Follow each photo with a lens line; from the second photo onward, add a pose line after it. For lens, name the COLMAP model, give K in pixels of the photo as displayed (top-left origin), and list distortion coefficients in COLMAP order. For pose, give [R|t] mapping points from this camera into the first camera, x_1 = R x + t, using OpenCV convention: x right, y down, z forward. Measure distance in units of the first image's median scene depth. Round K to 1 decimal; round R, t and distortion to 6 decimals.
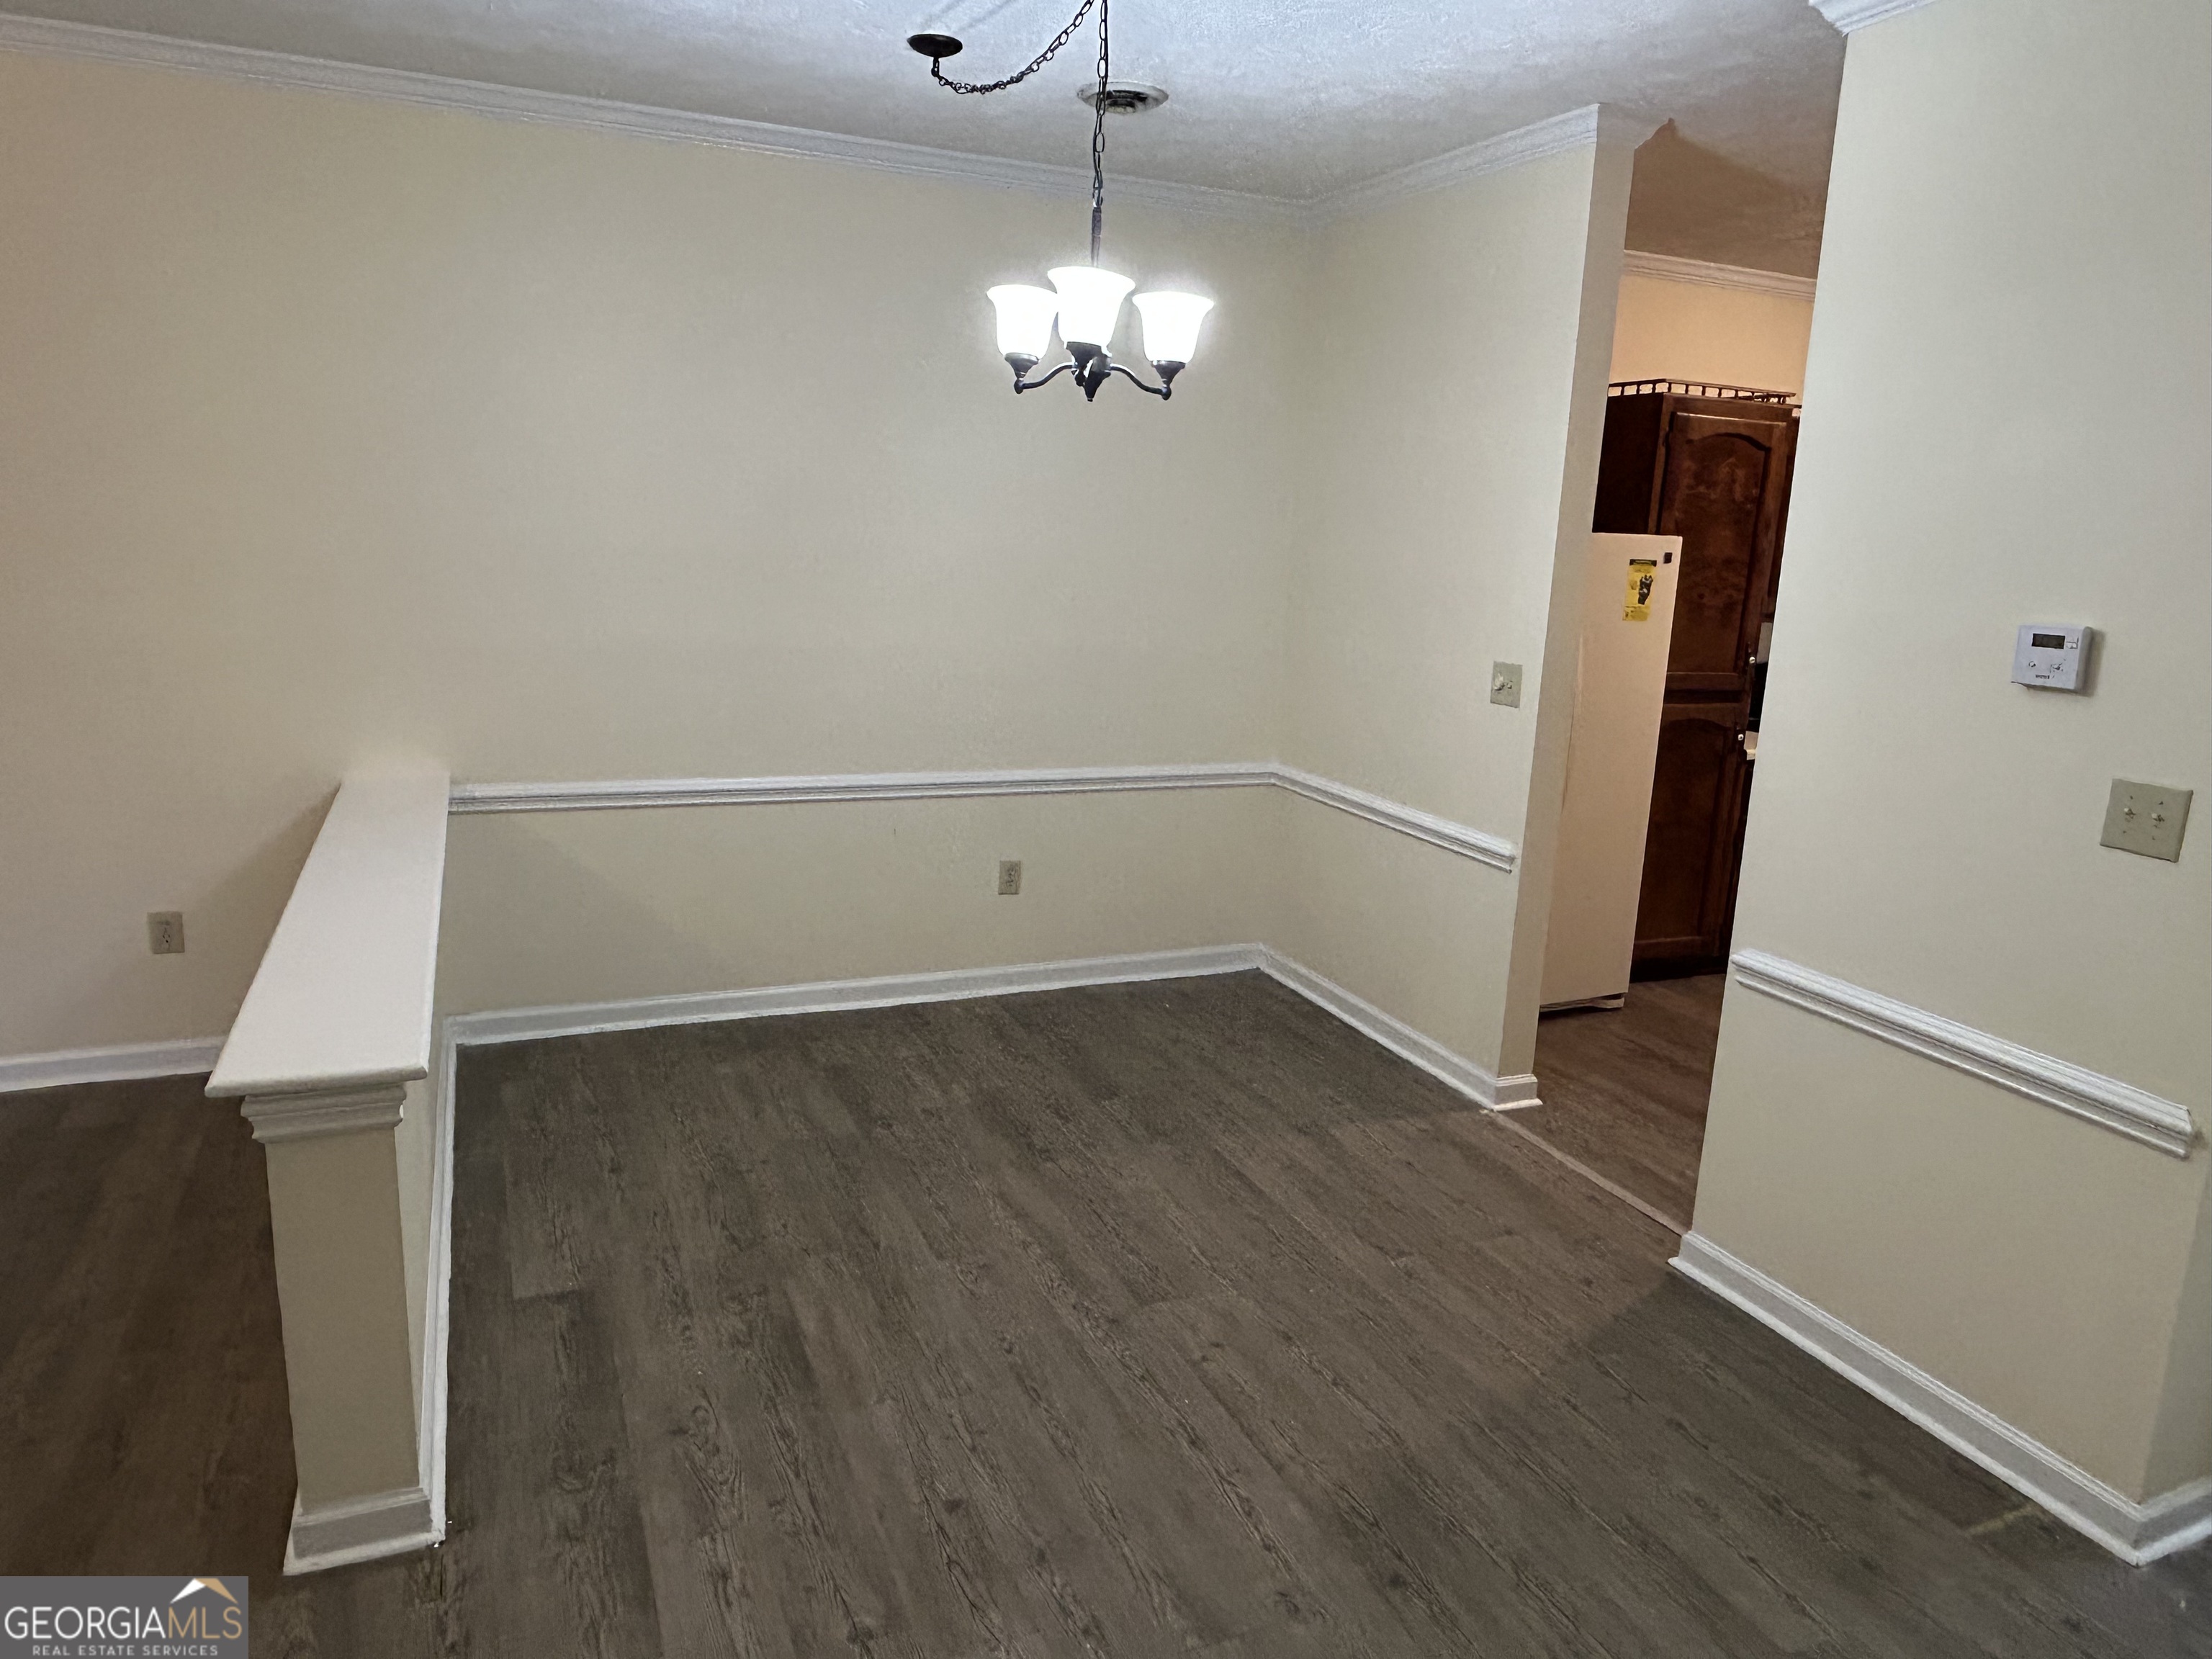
lens RADIAL K [[1425.8, 0, 1104.5], [0, 1425.8, 833.6], [0, 0, 1]] dist [-0.003307, -0.001918]
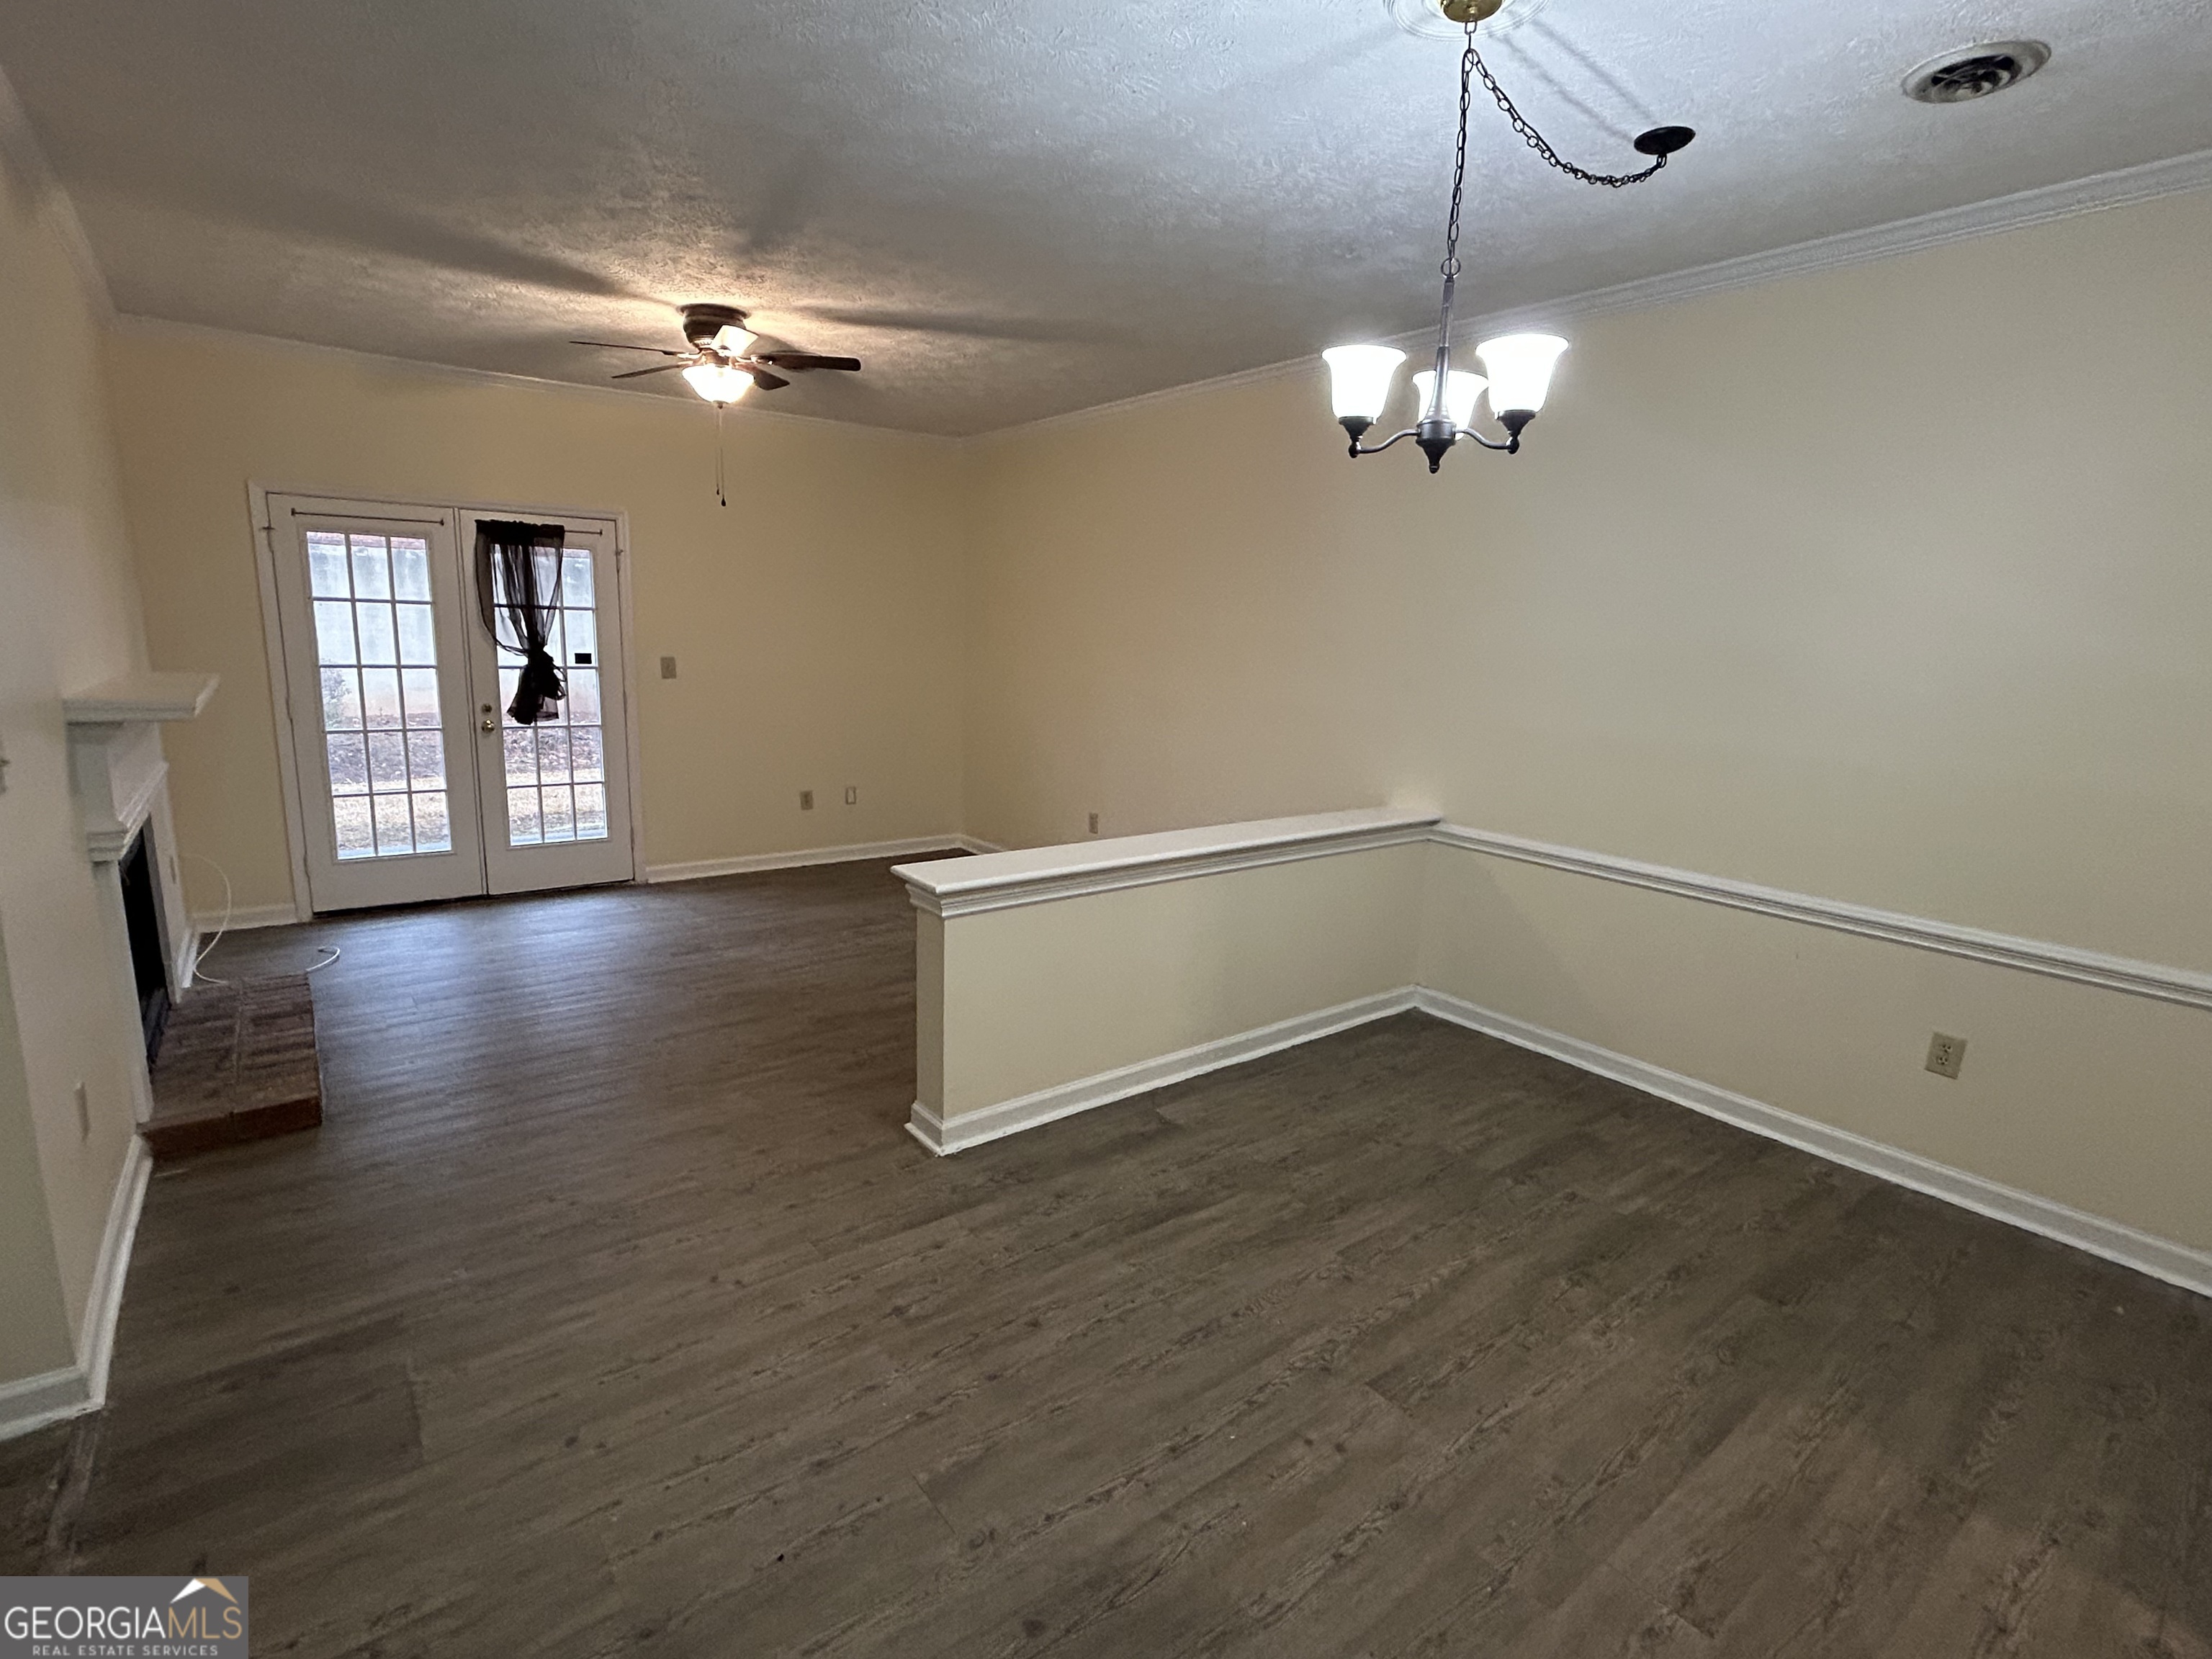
lens RADIAL K [[1060.4, 0, 1097.8], [0, 1060.4, 846.5], [0, 0, 1]] dist [-0.001367, -0.000207]
pose [[0.243180, 0.167546, -0.955402, 0.482369], [-0.234553, 0.965895, 0.109685, -0.049563], [0.941195, 0.197419, 0.274185, 0.431718]]
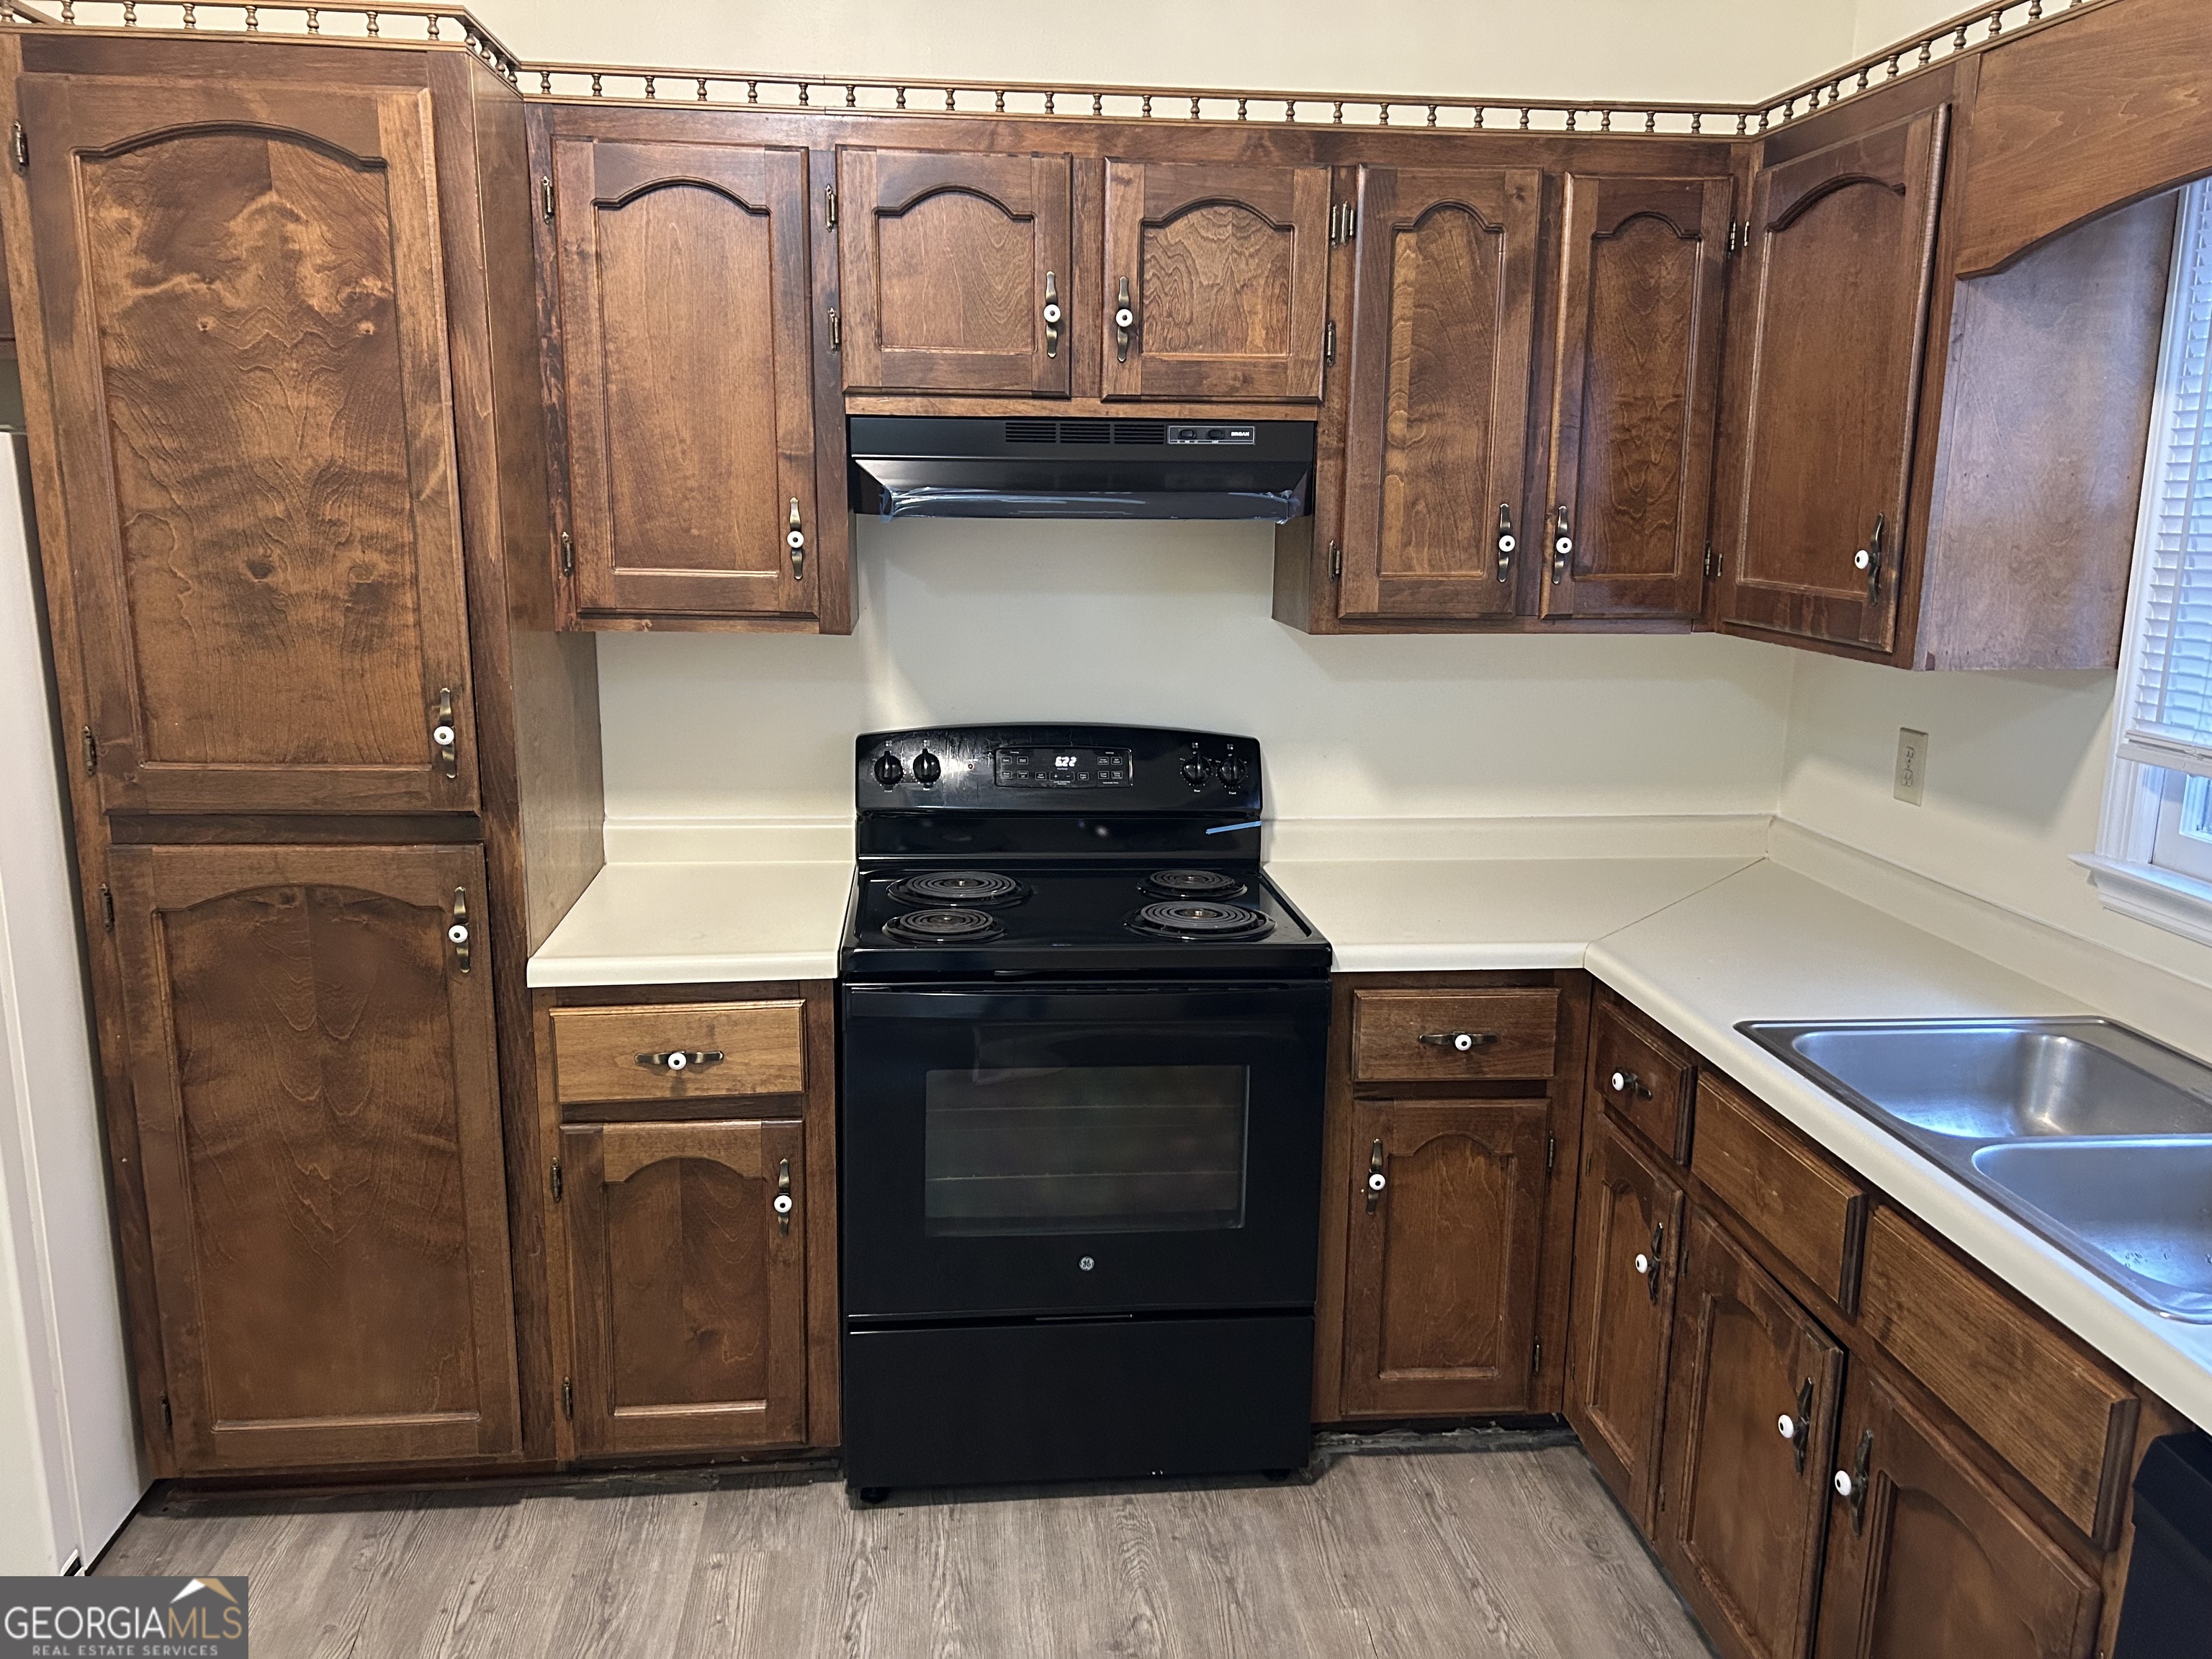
lens RADIAL K [[1651.6, 0, 1102.9], [0, 1651.6, 828.2], [0, 0, 1]] dist [0.055070, -0.055545]
pose [[0.950257, 0.032710, -0.309744, 1.007167], [-0.038767, 0.999158, -0.013419, -0.129880], [0.309045, 0.024760, 0.950725, 0.841904]]
